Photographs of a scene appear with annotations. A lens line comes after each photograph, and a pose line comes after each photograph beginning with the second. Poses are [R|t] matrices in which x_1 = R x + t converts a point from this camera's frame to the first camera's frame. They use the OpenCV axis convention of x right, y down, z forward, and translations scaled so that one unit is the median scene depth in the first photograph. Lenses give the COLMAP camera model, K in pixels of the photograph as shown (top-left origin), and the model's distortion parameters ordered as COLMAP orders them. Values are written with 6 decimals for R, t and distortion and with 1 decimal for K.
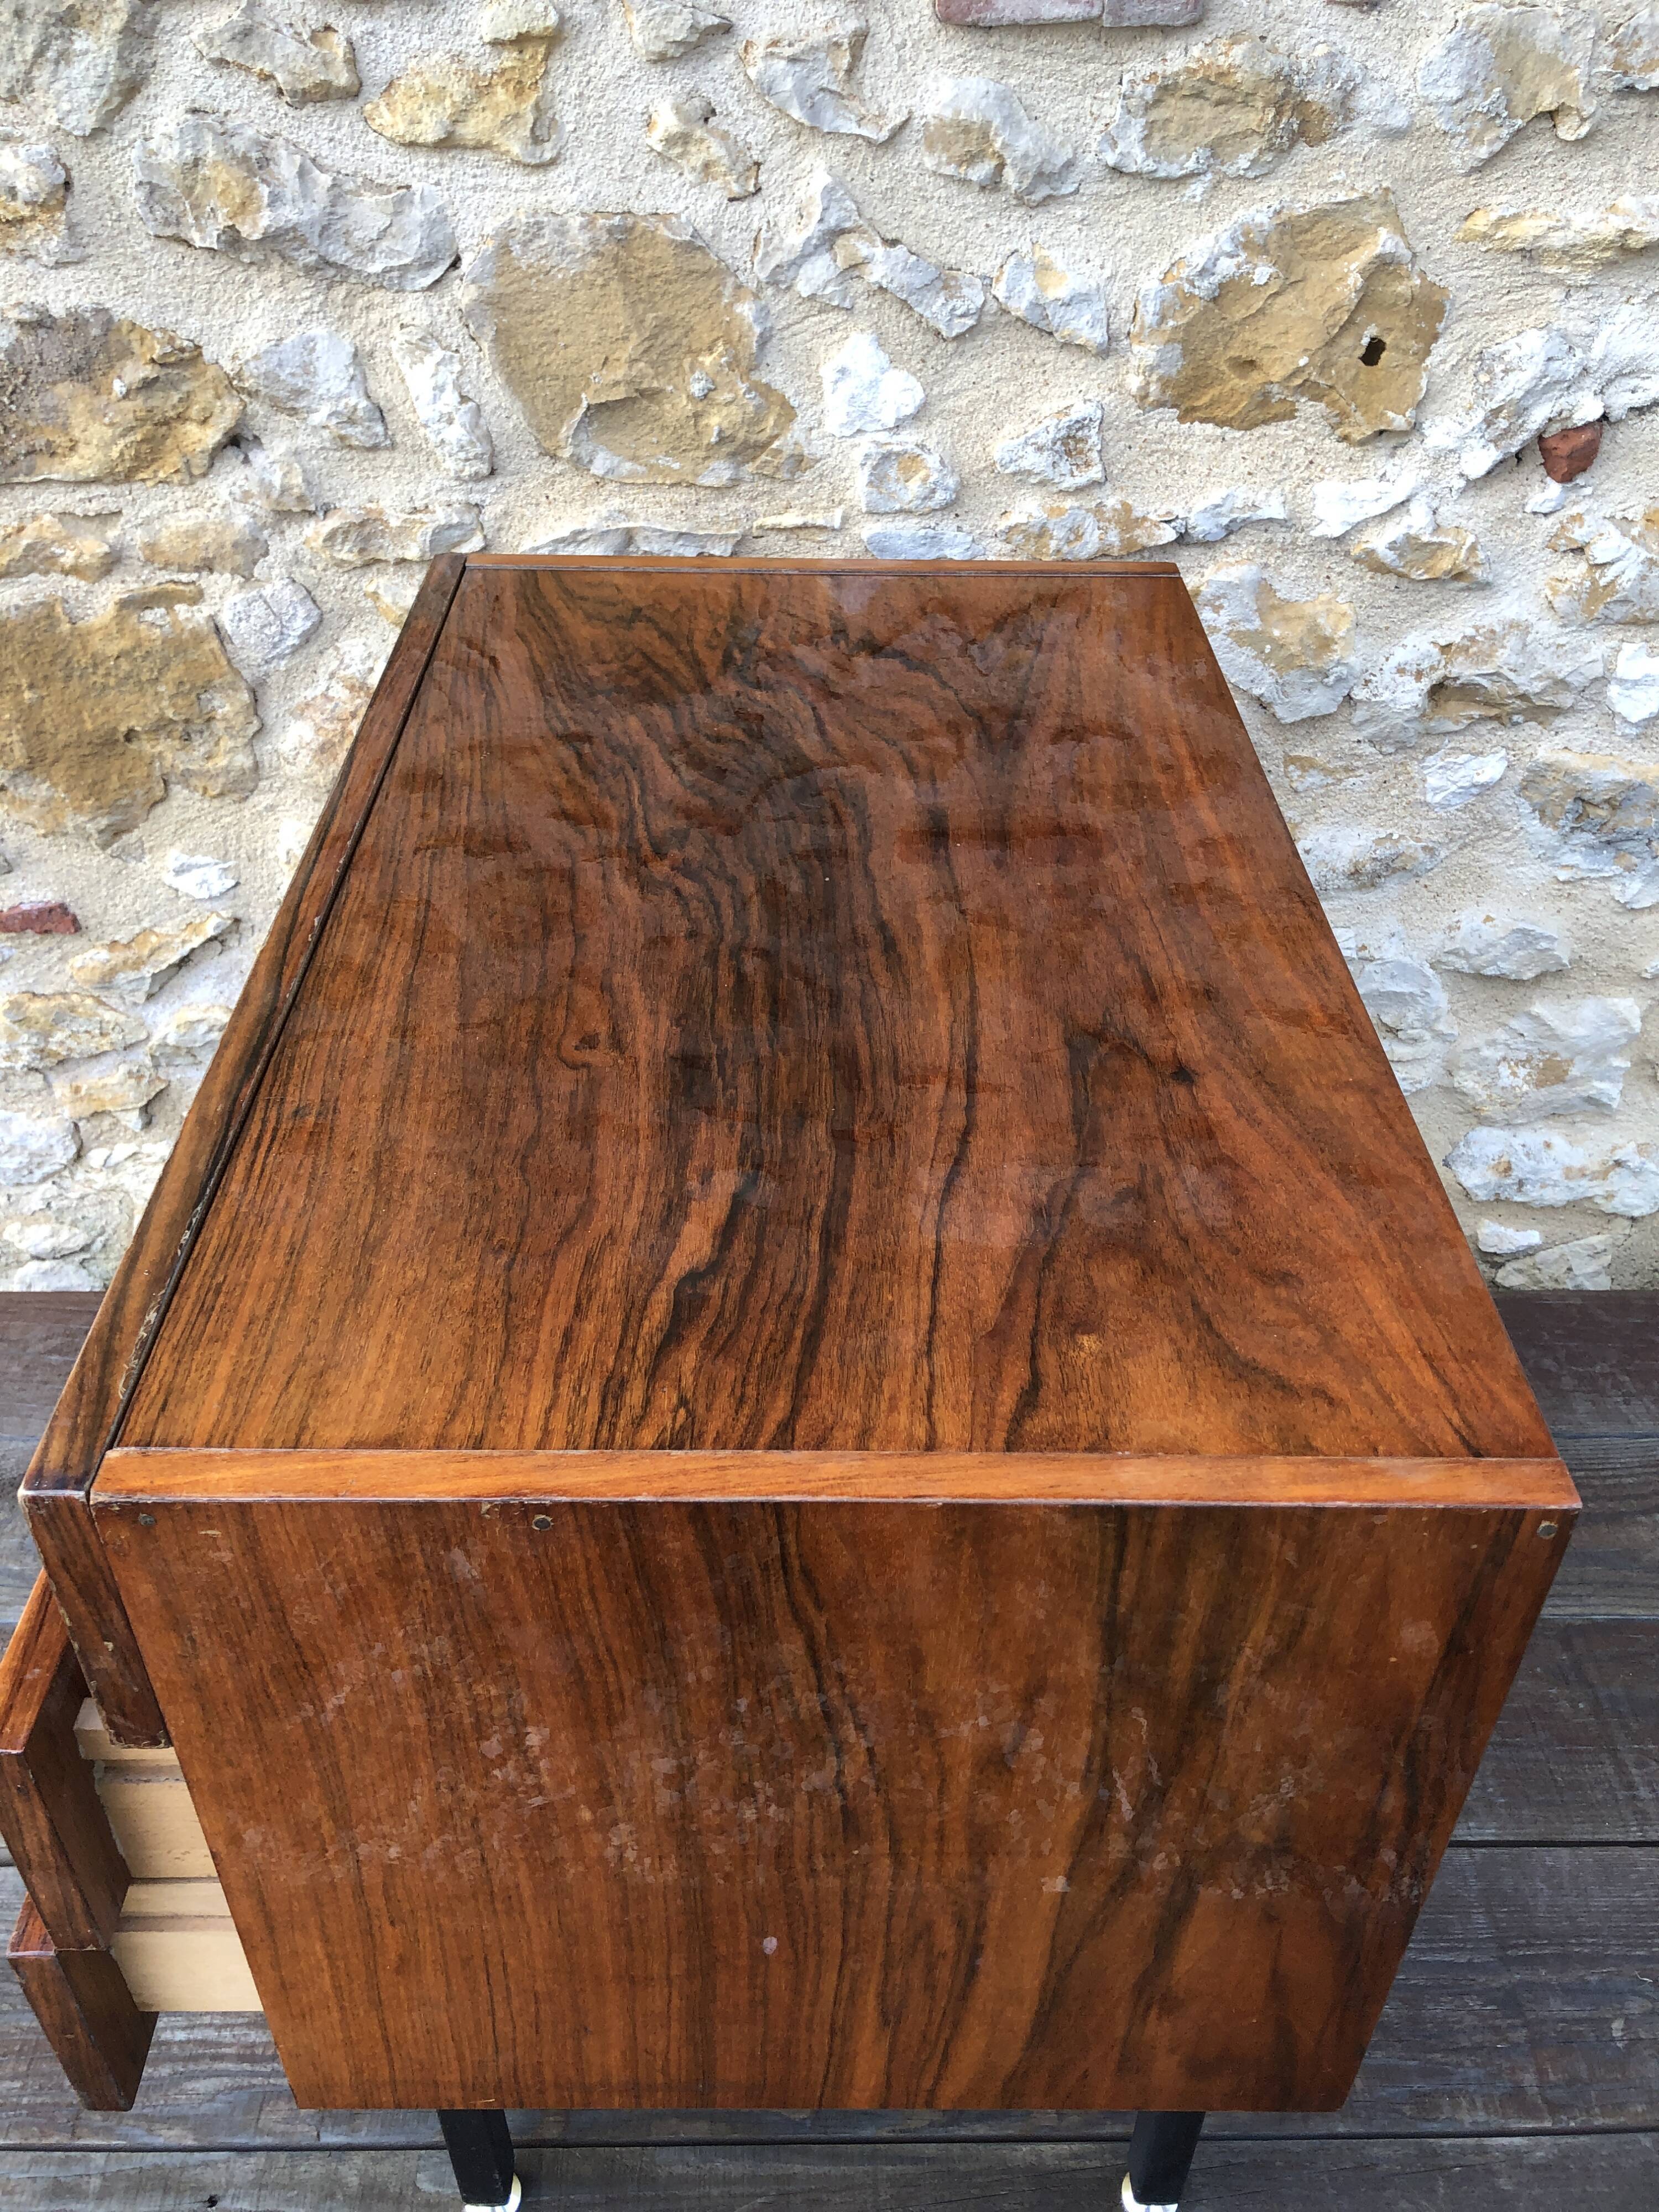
lens RADIAL K [[1830.4, 0, 809.9], [0, 1830.4, 1086.1], [0, 0, 1]] dist [0.035255, -0.023705]
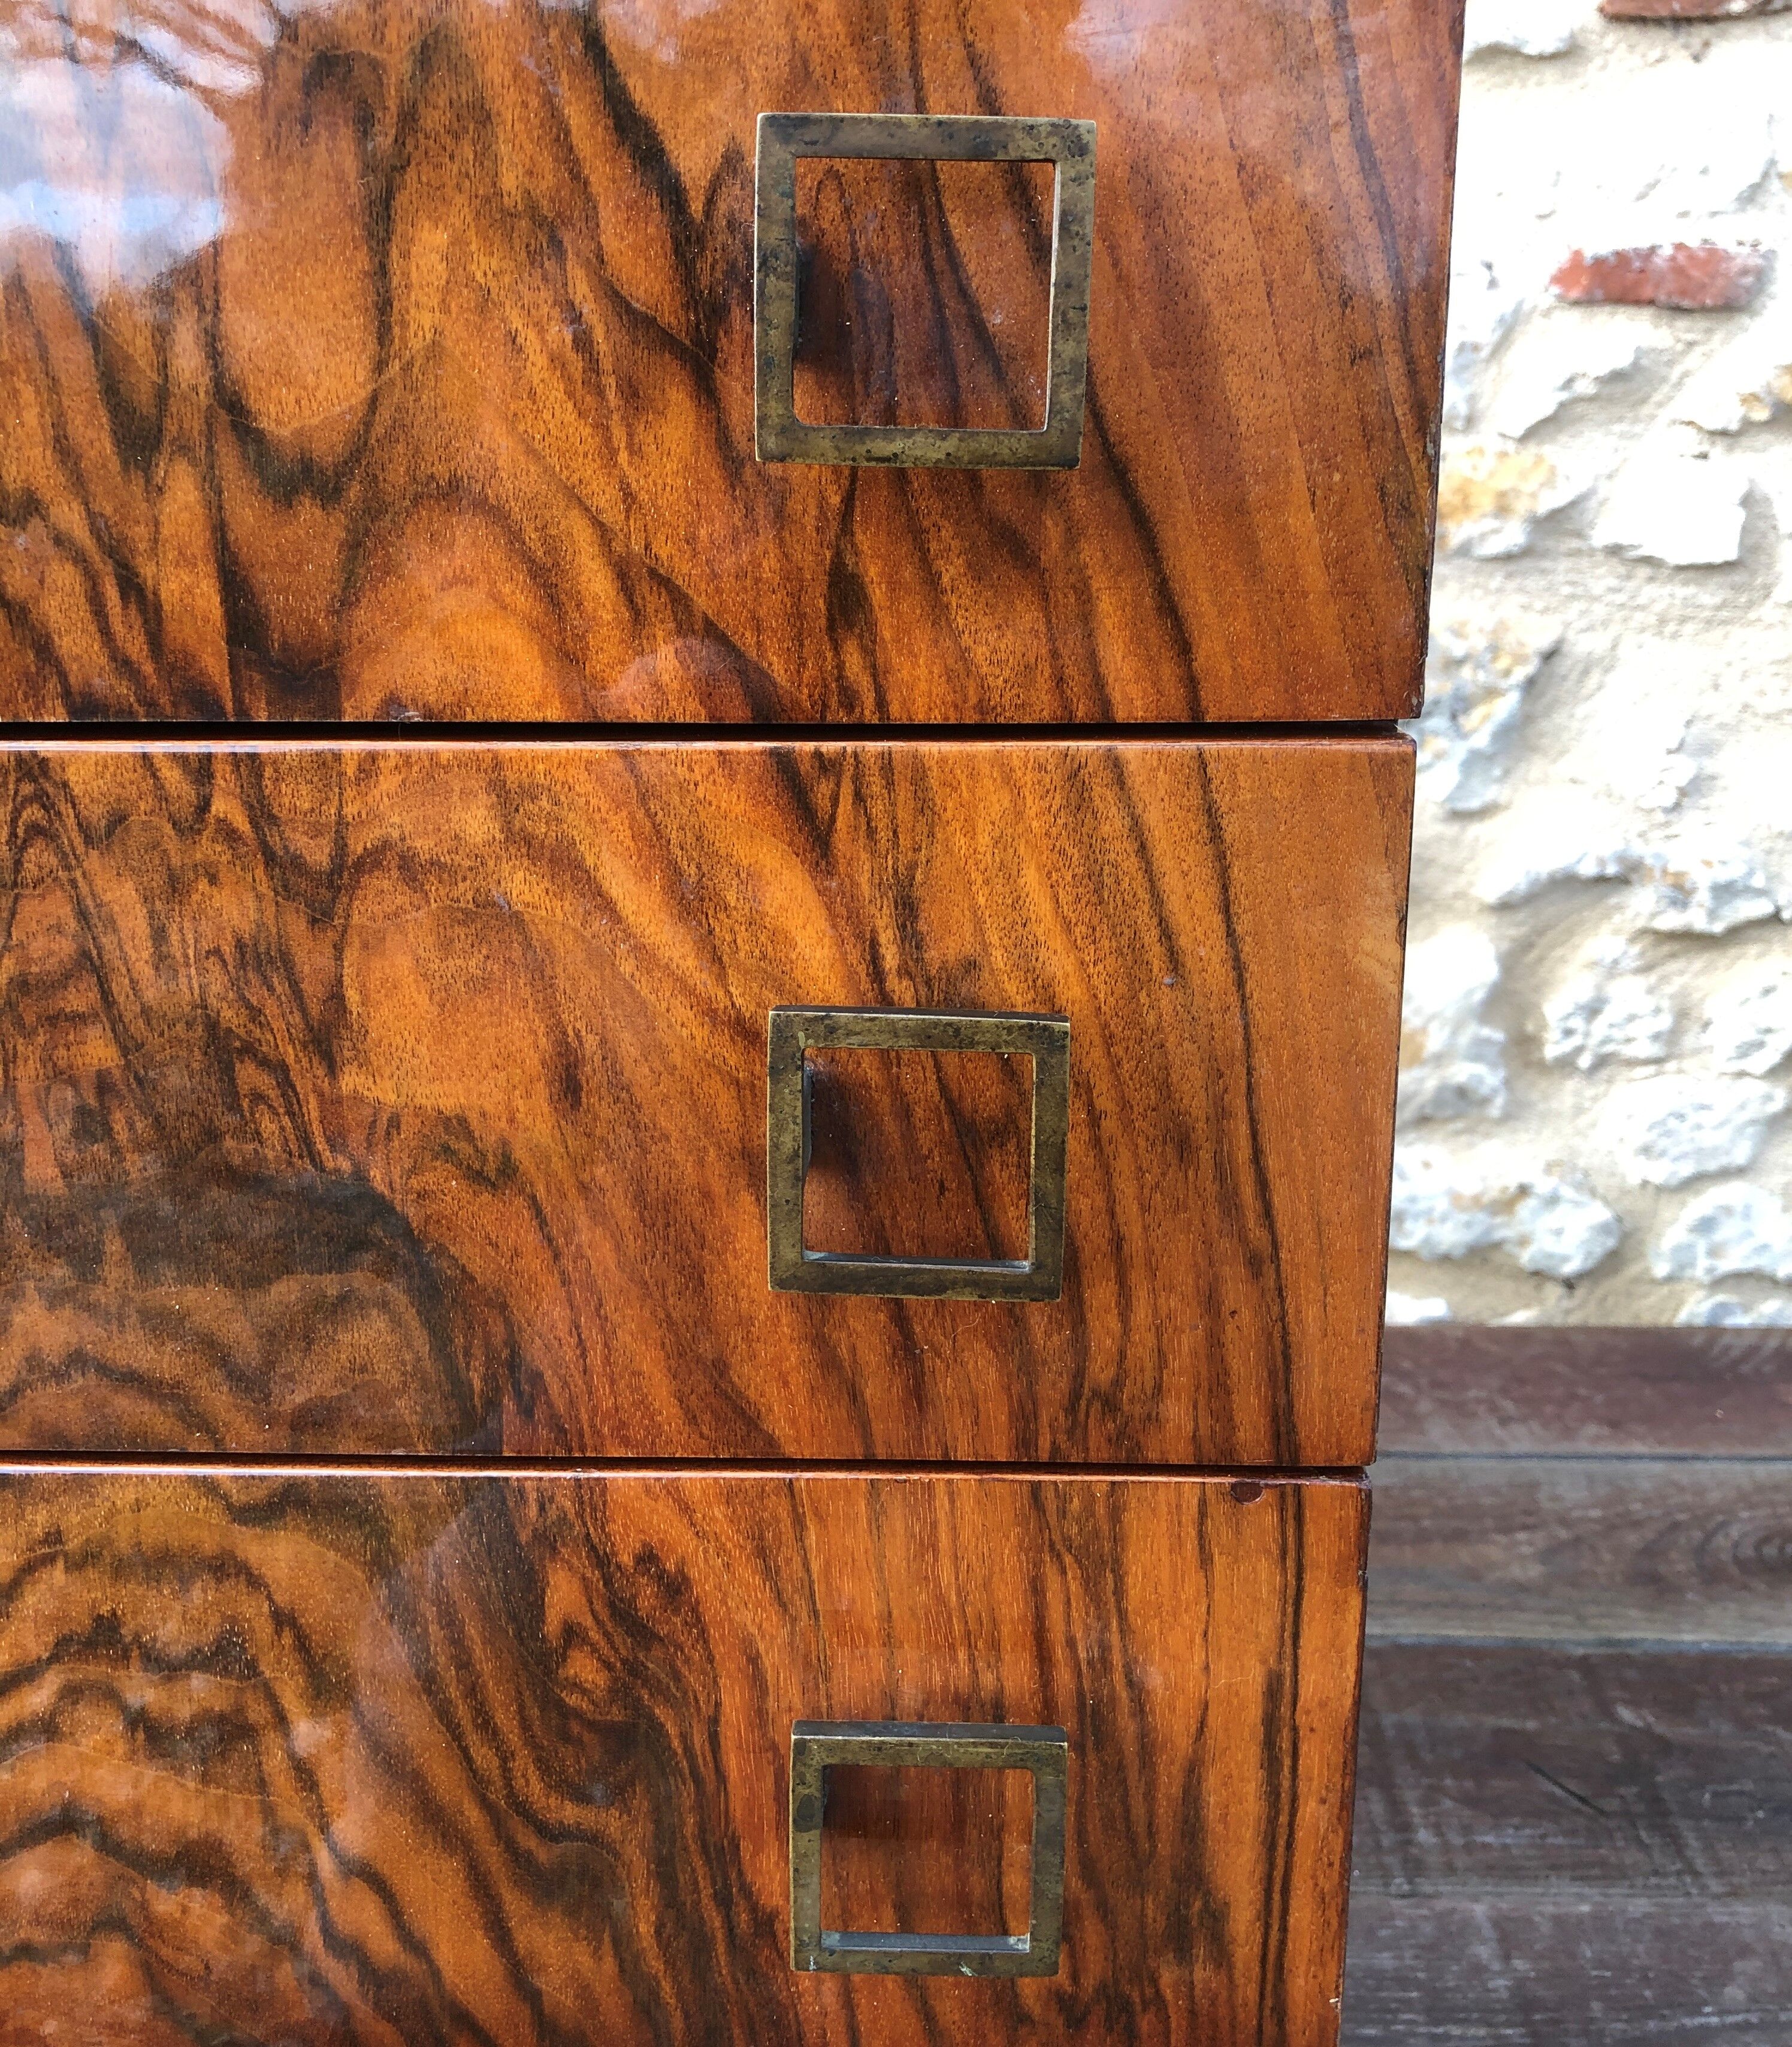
lens RADIAL K [[2036.0, 0, 919.9], [0, 2036.0, 914.6], [0, 0, 1]] dist [0.034822, 0.000000]
pose [[0.998940, -0.007281, -0.045460, 0.308646], [-0.010555, 0.924892, -0.380083, 0.355387], [0.044813, 0.380160, 0.923834, 0.217397]]
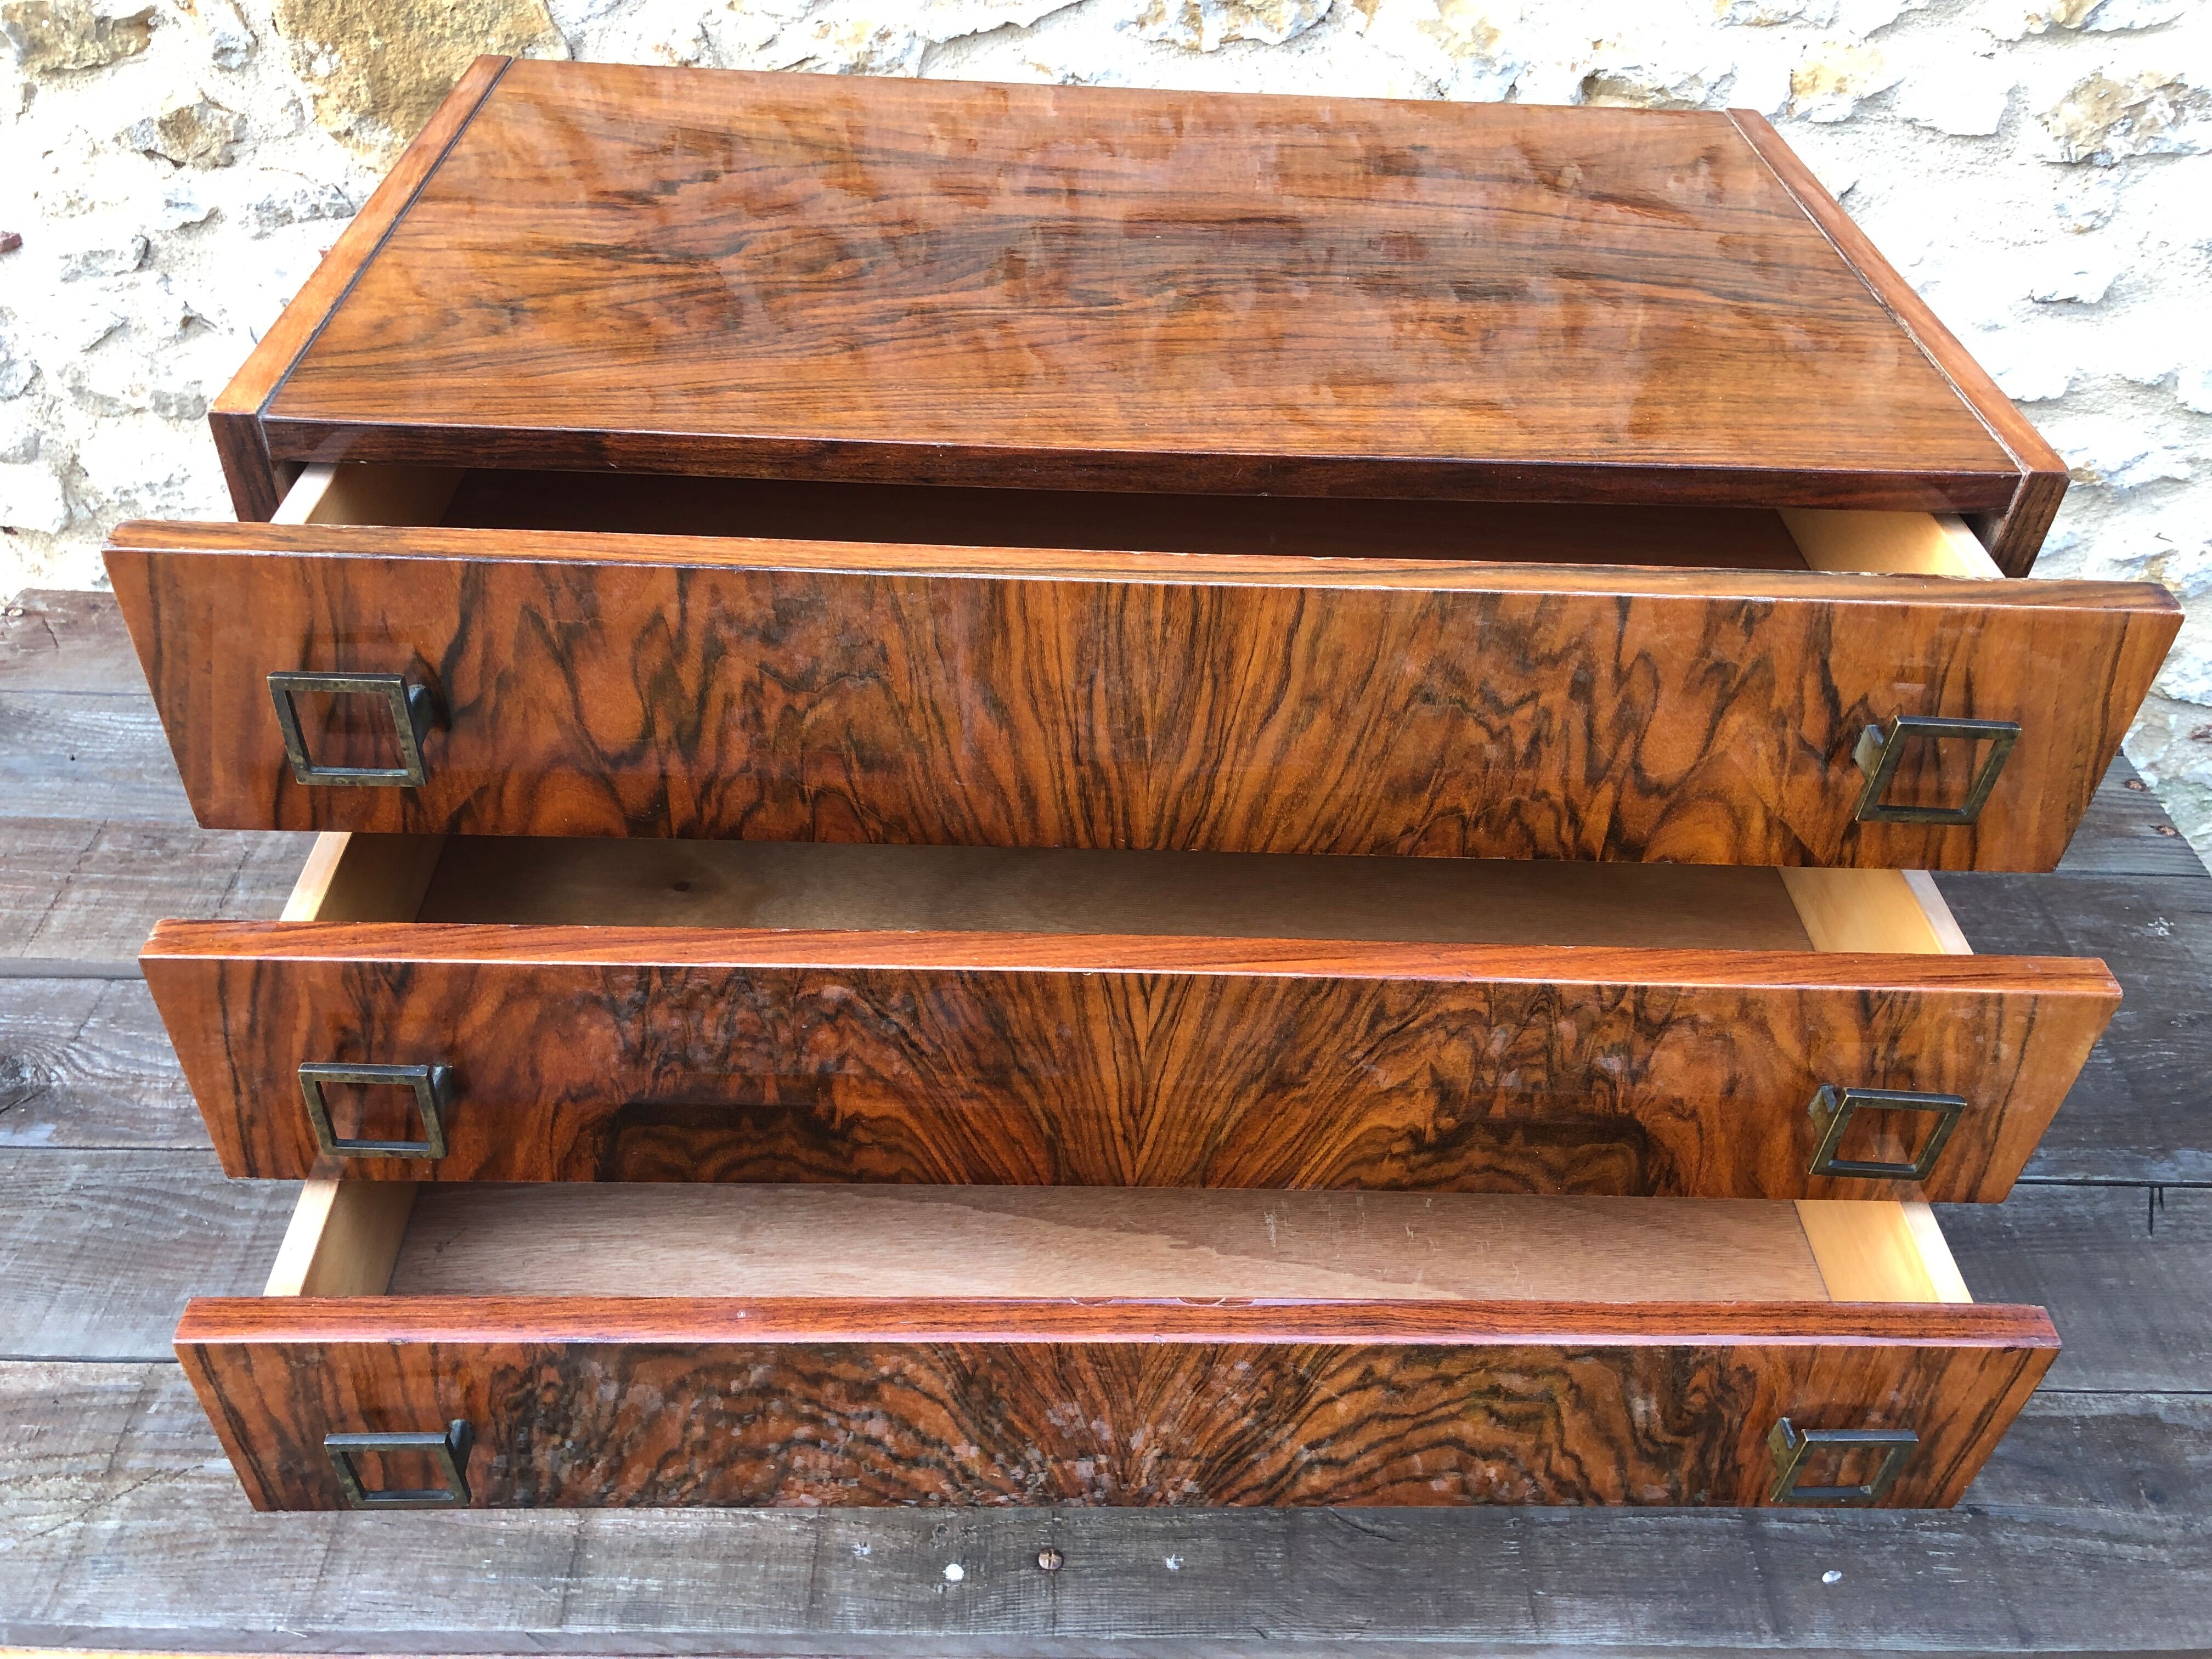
lens RADIAL K [[1830.4, 0, 1103.7], [0, 1830.4, 827.3], [0, 0, 1]] dist [0.035255, -0.023705]
pose [[0.999471, 0.025956, 0.019591, 0.024495], [-0.027008, 0.998095, 0.055471, 0.225539], [-0.018114, -0.055971, 0.998268, -0.211897]]
